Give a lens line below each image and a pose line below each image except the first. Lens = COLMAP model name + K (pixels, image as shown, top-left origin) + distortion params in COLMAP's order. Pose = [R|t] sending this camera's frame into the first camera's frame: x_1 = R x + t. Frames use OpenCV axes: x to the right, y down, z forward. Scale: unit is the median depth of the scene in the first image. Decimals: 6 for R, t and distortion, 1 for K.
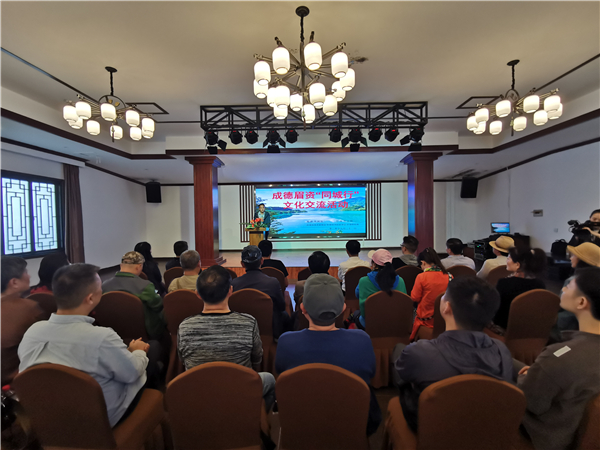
lens RADIAL K [[275.8, 0, 298.9], [0, 275.8, 224.4], [0, 0, 1]] dist [0.014494, -0.001852]
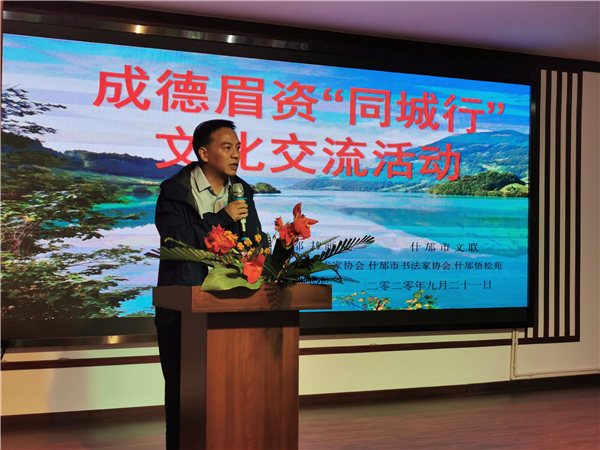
lens RADIAL K [[1063.8, 0, 273.2], [0, 1063.8, 211.7], [0, 0, 1]] dist [0.015579, 0.000000]
pose [[0.875865, 0.035540, 0.481246, -0.449527], [-0.014184, 0.998749, -0.047941, 0.000507], [-0.482348, 0.035164, 0.875274, 0.584902]]
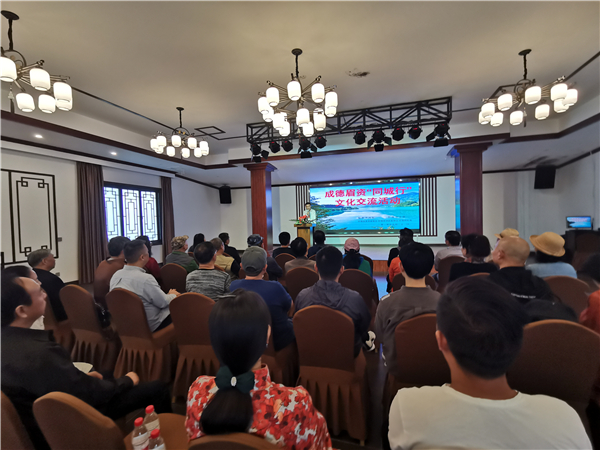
lens RADIAL K [[275.8, 0, 298.0], [0, 275.8, 222.9], [0, 0, 1]] dist [0.014494, -0.001852]
pose [[0.961826, -0.007005, -0.273571, 0.140090], [0.007492, 0.999972, 0.000736, 0.008405], [0.273558, -0.002757, 0.961852, -0.088560]]
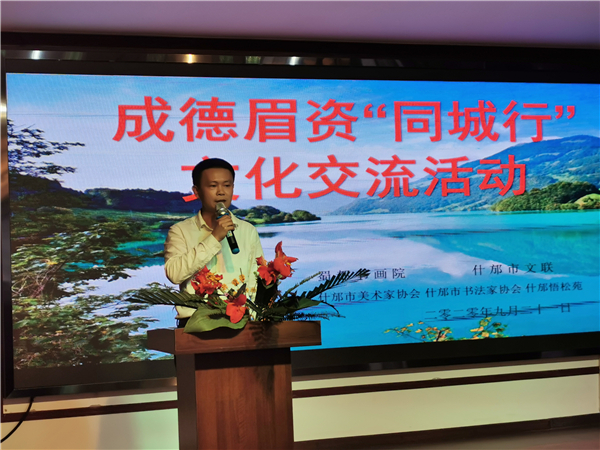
lens RADIAL K [[1312.8, 0, 300.4], [0, 1312.8, 206.2], [0, 0, 1]] dist [0.081121, 0.000000]
pose [[0.921567, -0.004923, 0.388188, -0.426966], [0.030606, 0.997729, -0.060005, -0.008643], [-0.387011, 0.067180, 0.919625, 0.397859]]
